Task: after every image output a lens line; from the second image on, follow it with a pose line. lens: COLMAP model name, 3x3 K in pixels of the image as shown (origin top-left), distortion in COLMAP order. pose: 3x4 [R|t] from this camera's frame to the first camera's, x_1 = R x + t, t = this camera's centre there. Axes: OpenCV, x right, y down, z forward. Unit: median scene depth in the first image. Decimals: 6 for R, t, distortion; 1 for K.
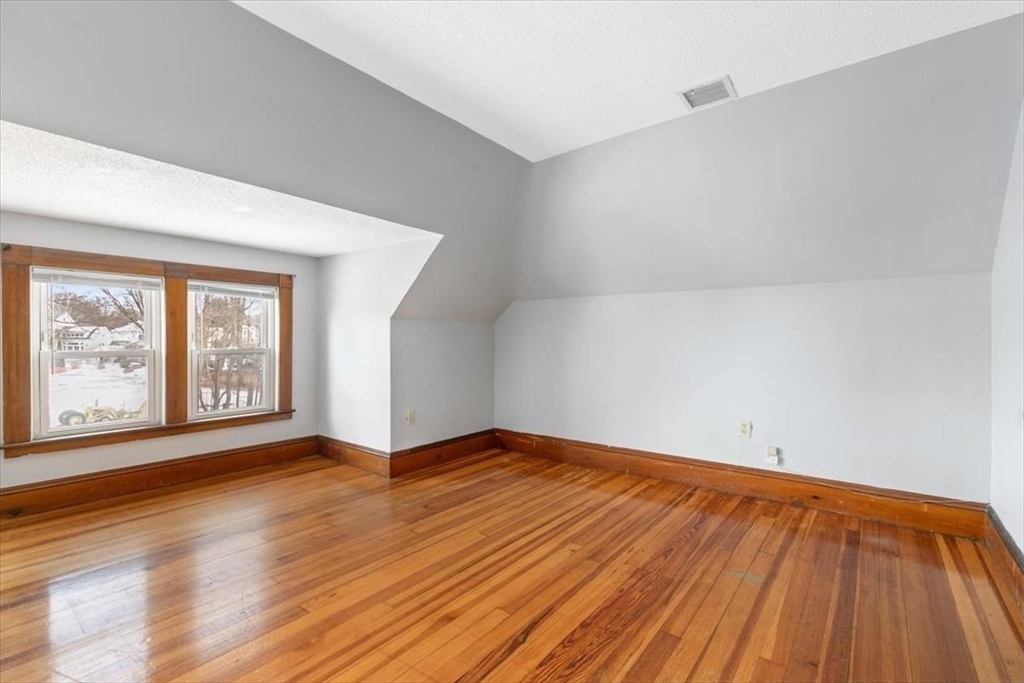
lens RADIAL K [[463.3, 0, 504.3], [0, 463.3, 340.5], [0, 0, 1]] dist [0.008586, 0.000706]
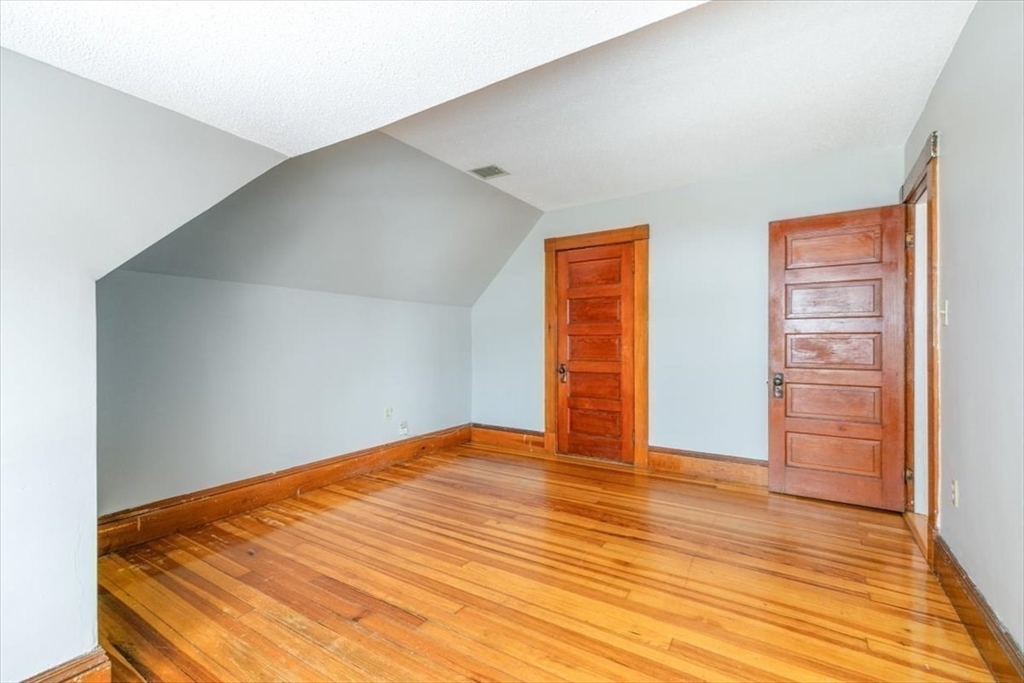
lens RADIAL K [[463.3, 0, 504.1], [0, 463.3, 341.5], [0, 0, 1]] dist [0.008586, 0.000706]
pose [[-0.109933, -0.002913, 0.993935, -0.847177], [0.001436, 0.999994, 0.003089, -0.004568], [-0.993938, 0.001767, -0.109928, 0.935669]]
